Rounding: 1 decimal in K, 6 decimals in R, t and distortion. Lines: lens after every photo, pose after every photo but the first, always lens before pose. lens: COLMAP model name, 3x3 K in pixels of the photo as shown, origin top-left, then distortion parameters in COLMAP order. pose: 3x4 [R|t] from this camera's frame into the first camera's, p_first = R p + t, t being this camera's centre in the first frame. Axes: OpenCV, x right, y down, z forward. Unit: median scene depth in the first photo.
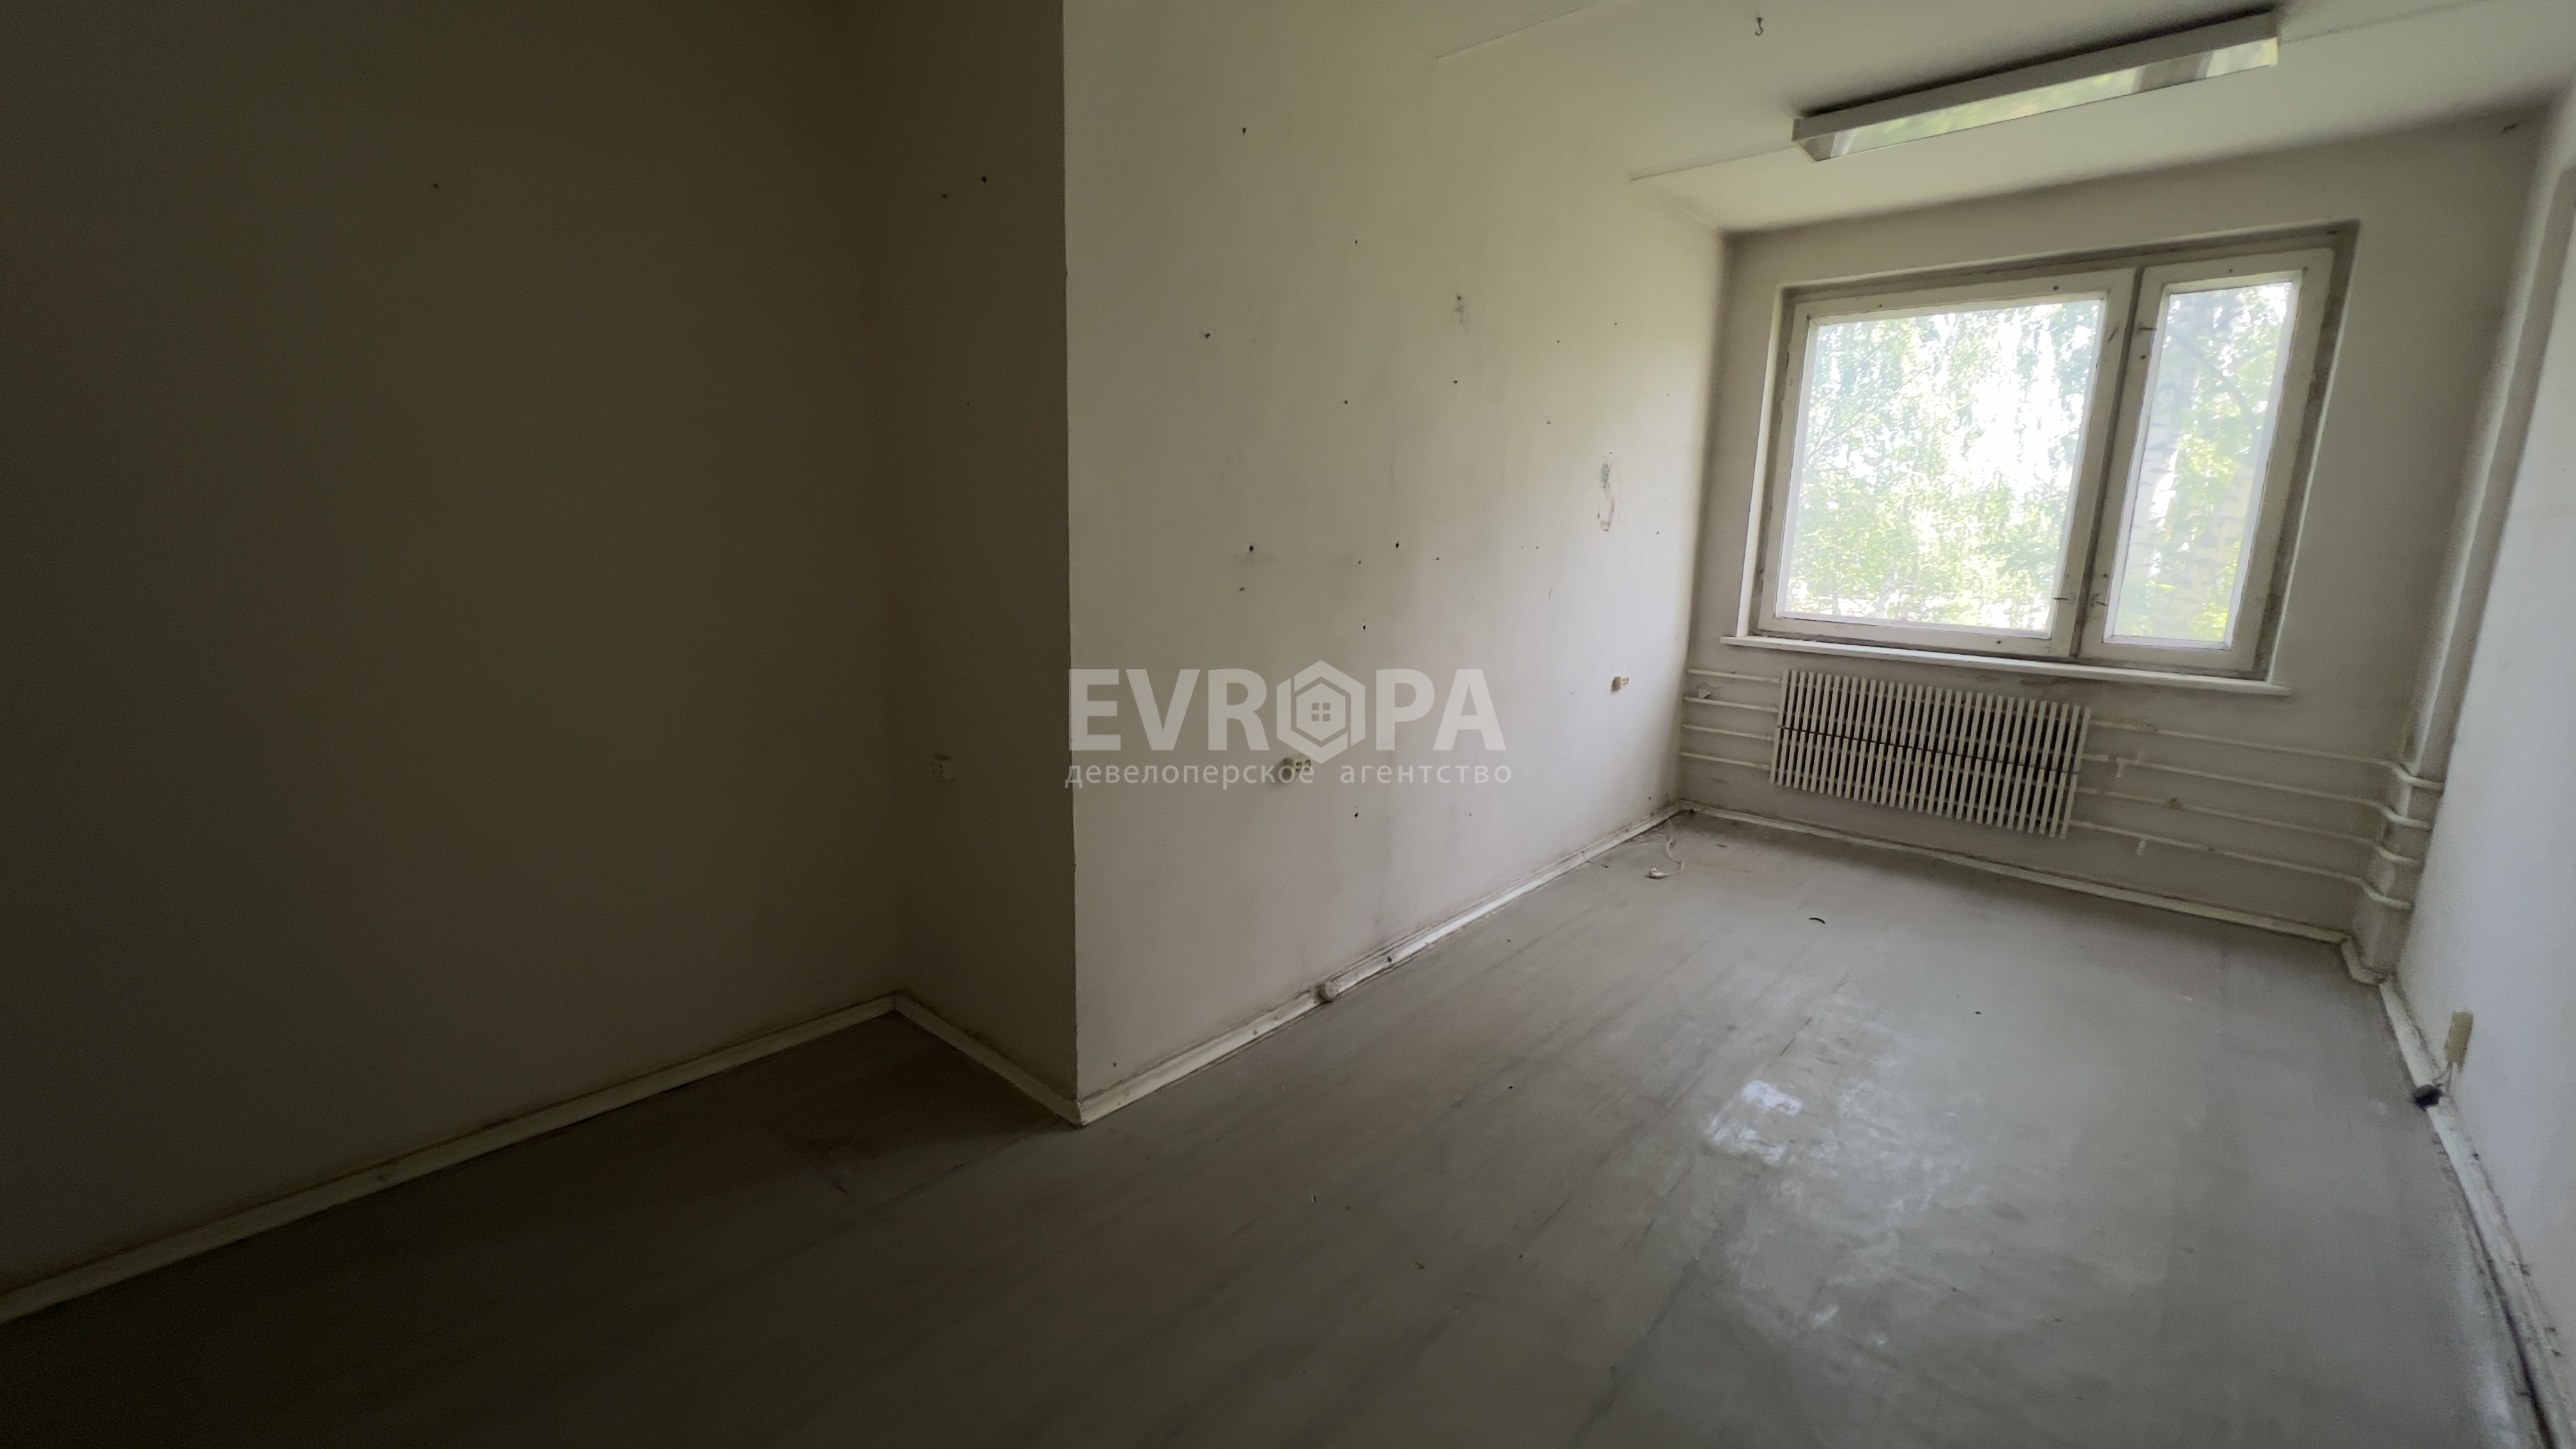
lens RADIAL K [[1034.5, 0, 1284.8], [0, 1034.5, 718.7], [0, 0, 1]] dist [0.000394, 0.000559]
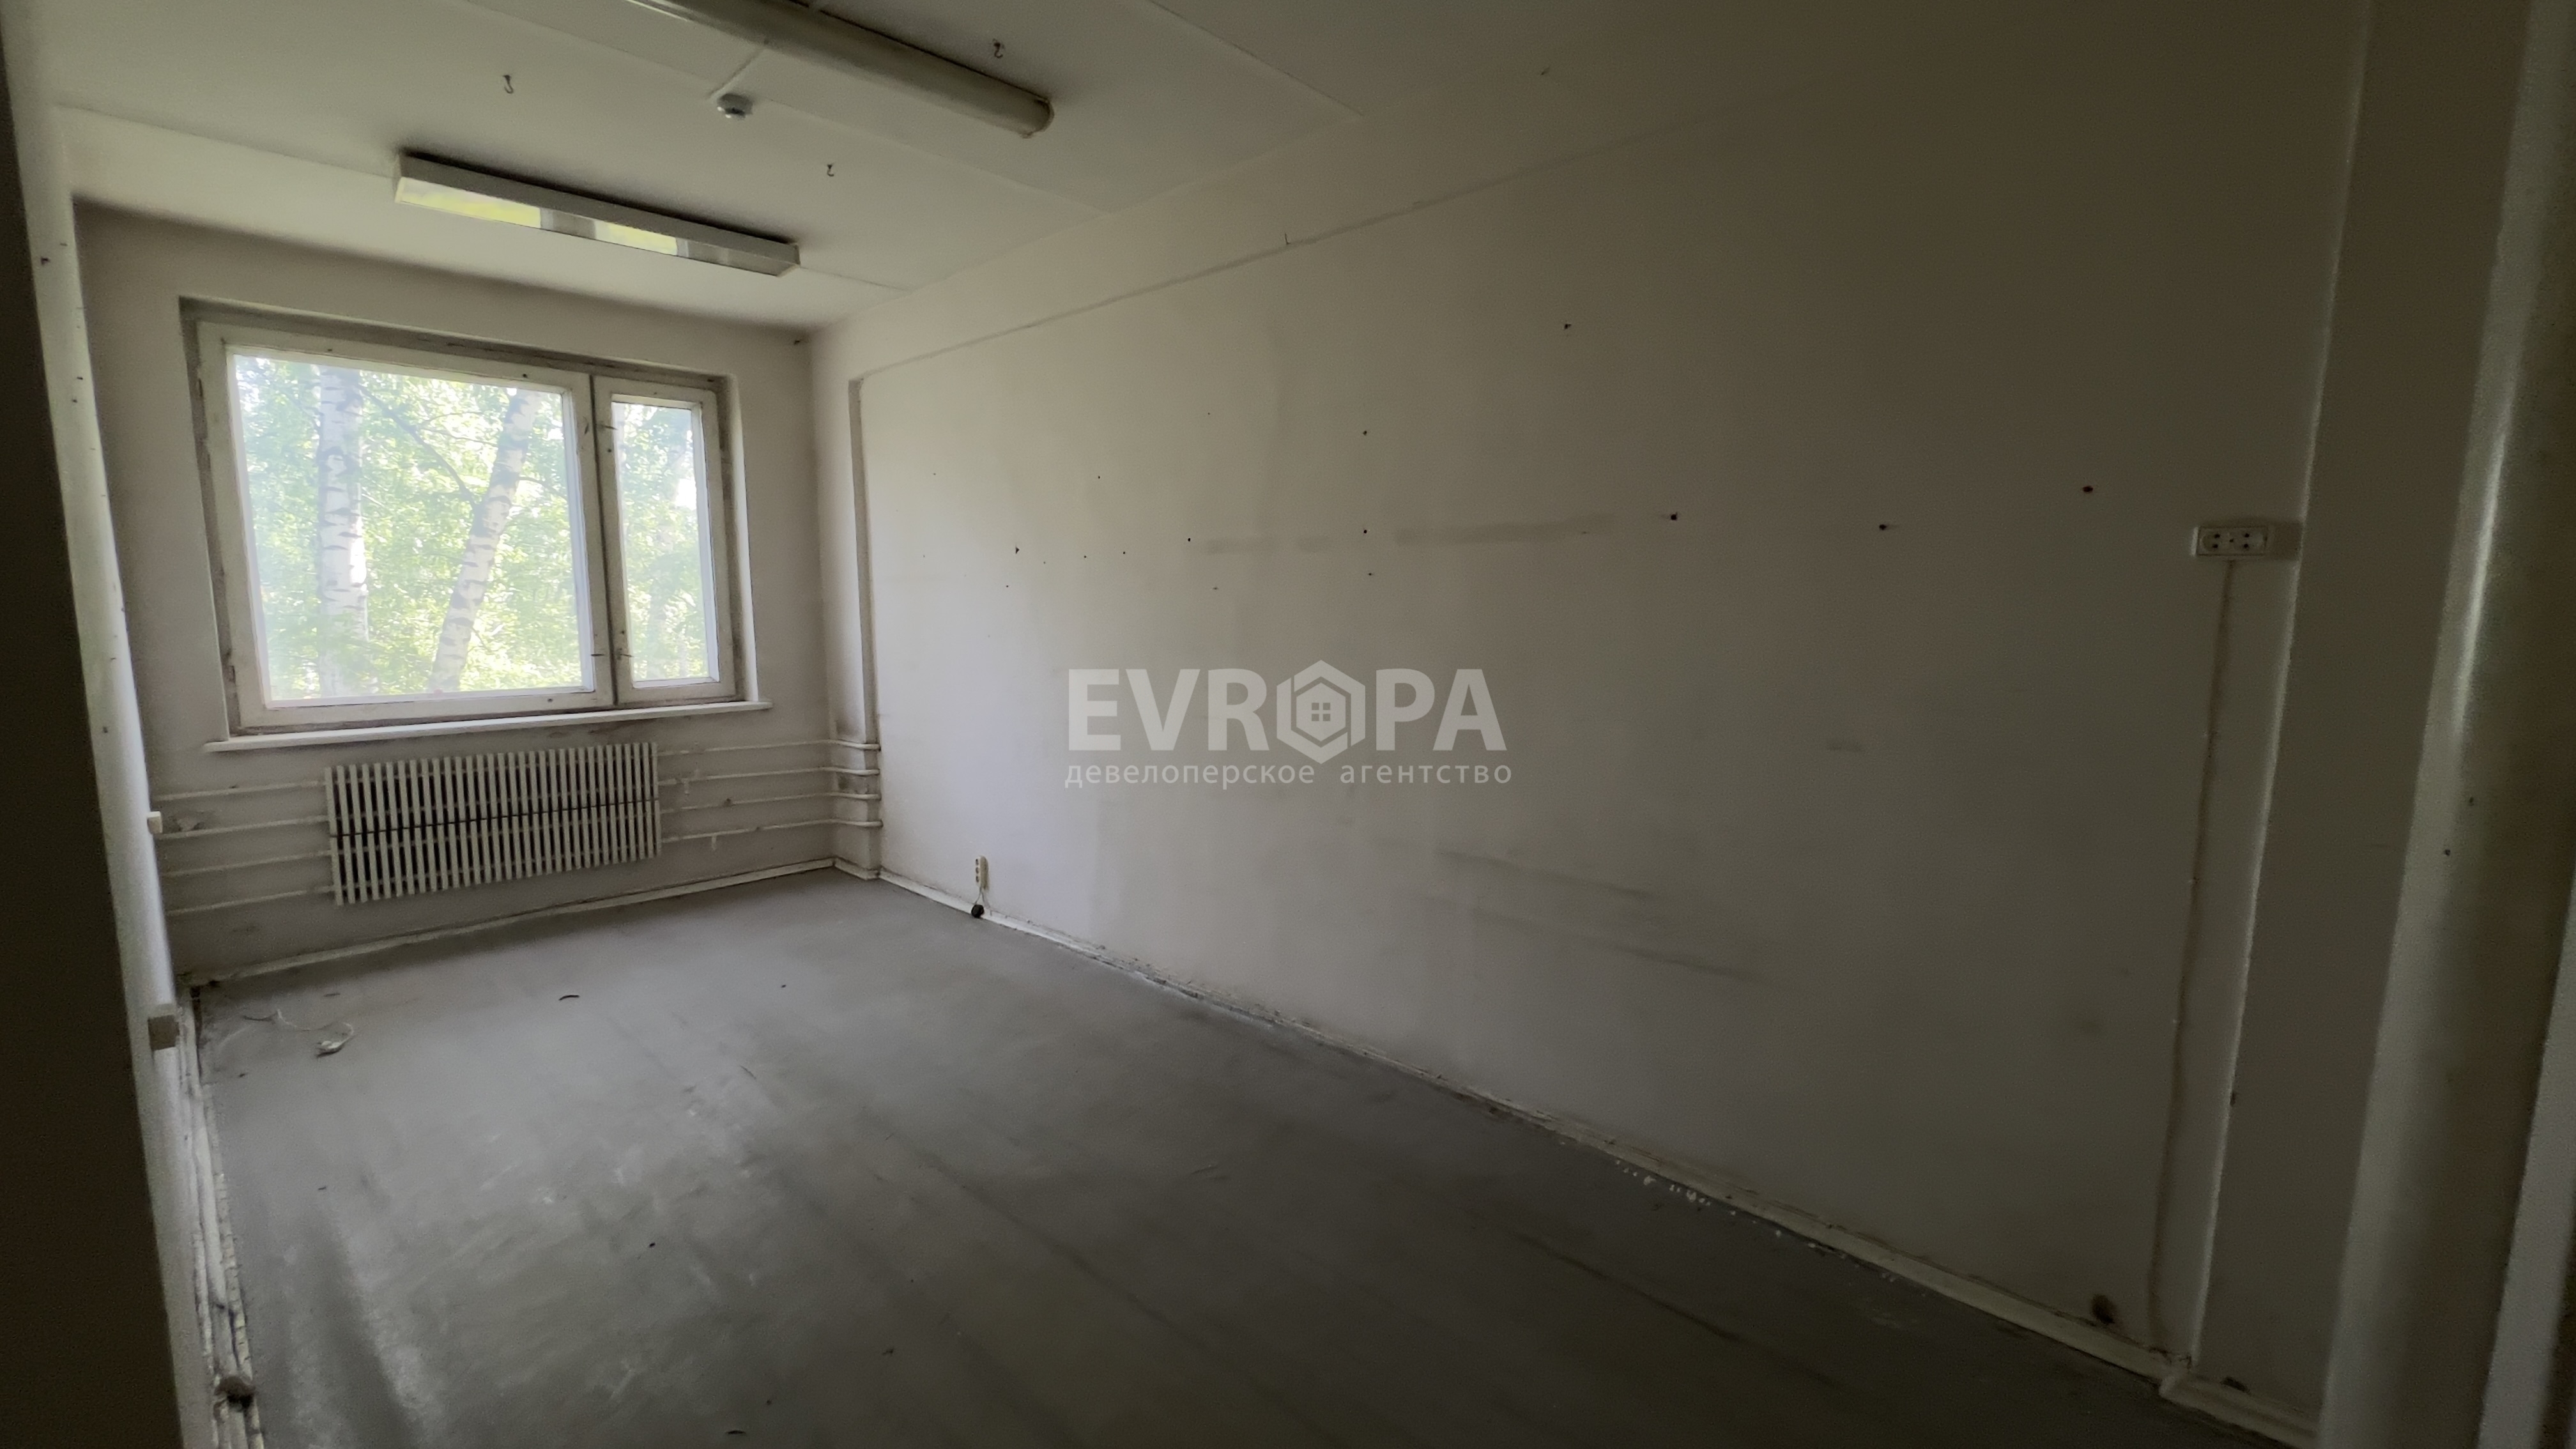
lens RADIAL K [[1034.5, 0, 1284.8], [0, 1034.5, 718.7], [0, 0, 1]] dist [0.000394, 0.000559]
pose [[0.008582, -0.138092, 0.990382, -0.383516], [0.194227, 0.971787, 0.133816, -0.055204], [-0.980919, 0.191211, 0.035161, 0.246077]]
